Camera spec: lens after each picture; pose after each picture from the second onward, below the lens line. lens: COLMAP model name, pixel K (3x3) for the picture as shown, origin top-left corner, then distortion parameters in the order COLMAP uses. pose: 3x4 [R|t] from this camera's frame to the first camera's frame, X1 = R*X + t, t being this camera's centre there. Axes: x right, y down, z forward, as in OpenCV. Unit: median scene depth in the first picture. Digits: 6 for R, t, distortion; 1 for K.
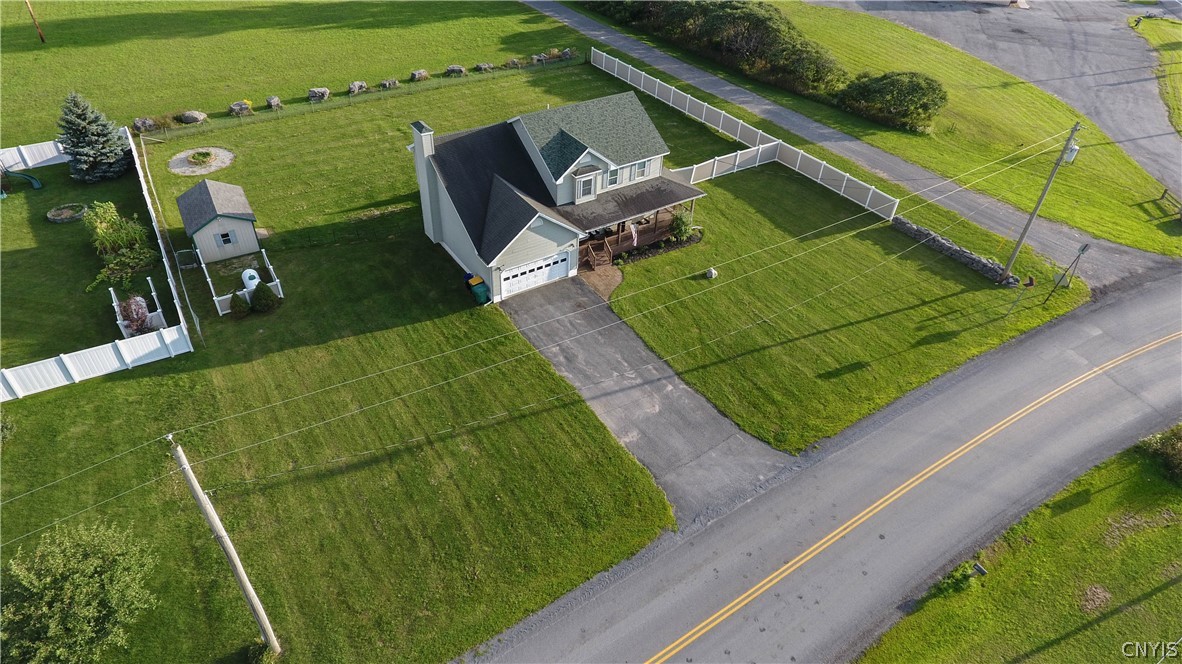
lens RADIAL K [[668.6, 0, 568.4], [0, 668.6, 328.0], [0, 0, 1]] dist [0.003120, 0.000964]
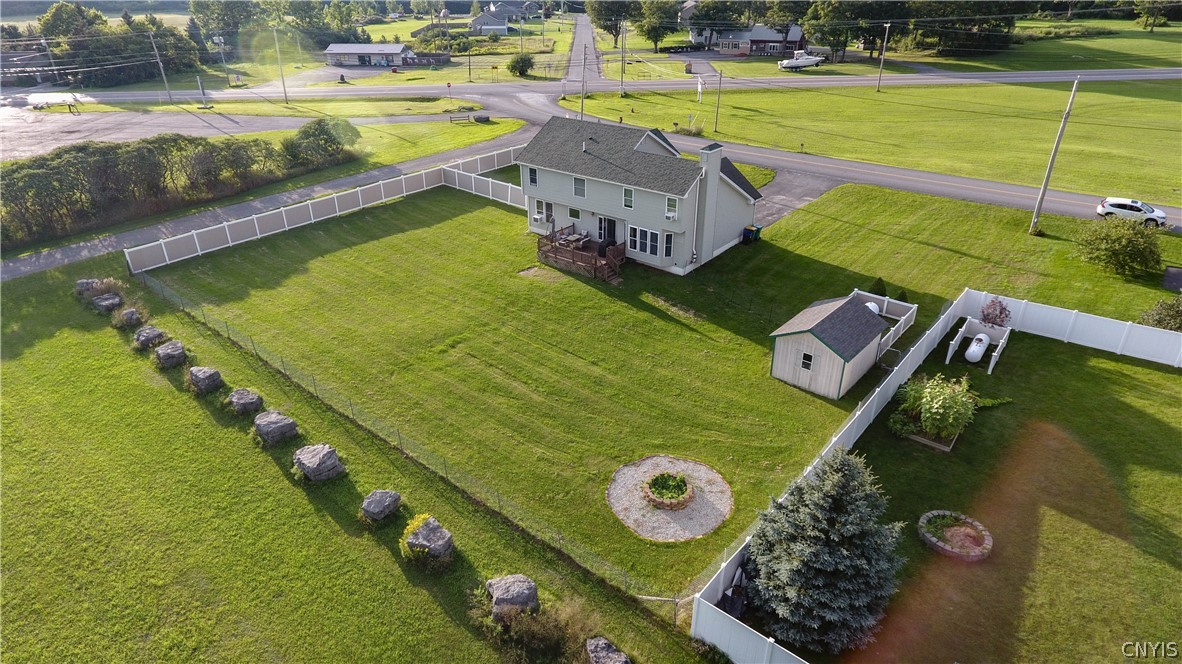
lens RADIAL K [[694.6, 0, 581.7], [0, 694.6, 330.6], [0, 0, 1]] dist [0.000142, 0.003543]
pose [[-0.301480, -0.468856, 0.830231, -1.096600], [0.608724, 0.575550, 0.546075, -0.780923], [-0.733870, 0.670012, 0.111887, 1.108362]]
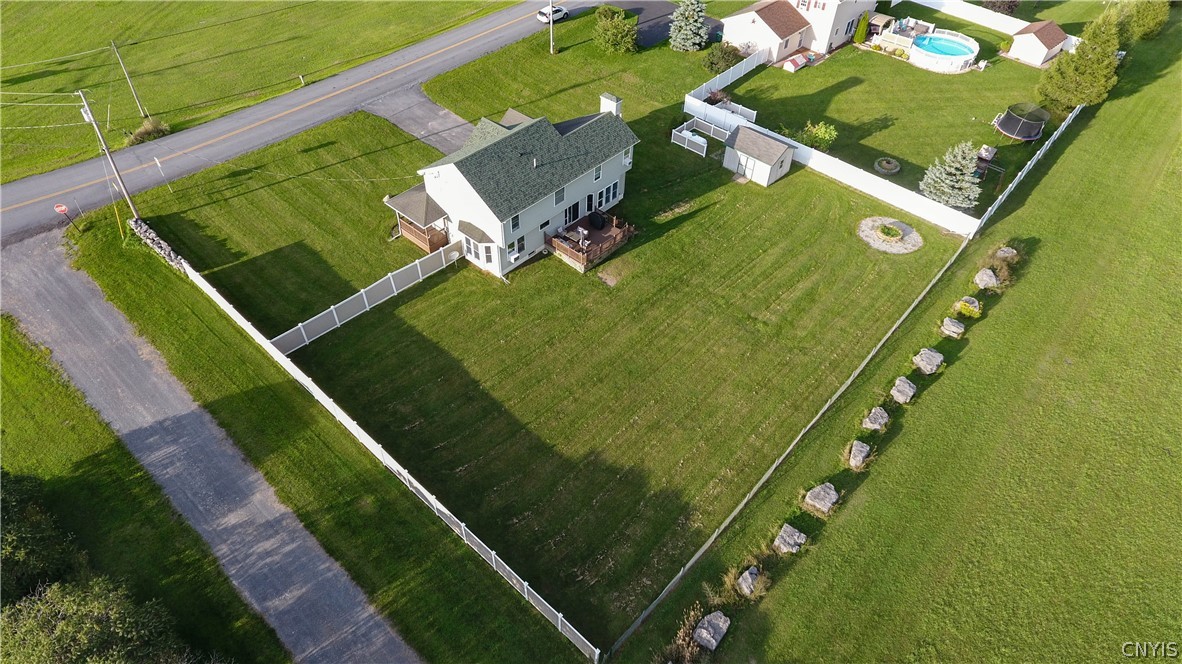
lens RADIAL K [[694.6, 0, 581.7], [0, 694.6, 330.6], [0, 0, 1]] dist [0.000142, 0.003543]
pose [[-0.964039, 0.147932, -0.220783, 0.185667], [-0.207439, 0.100448, 0.973077, -1.413529], [0.166127, 0.983883, -0.066149, 1.384032]]
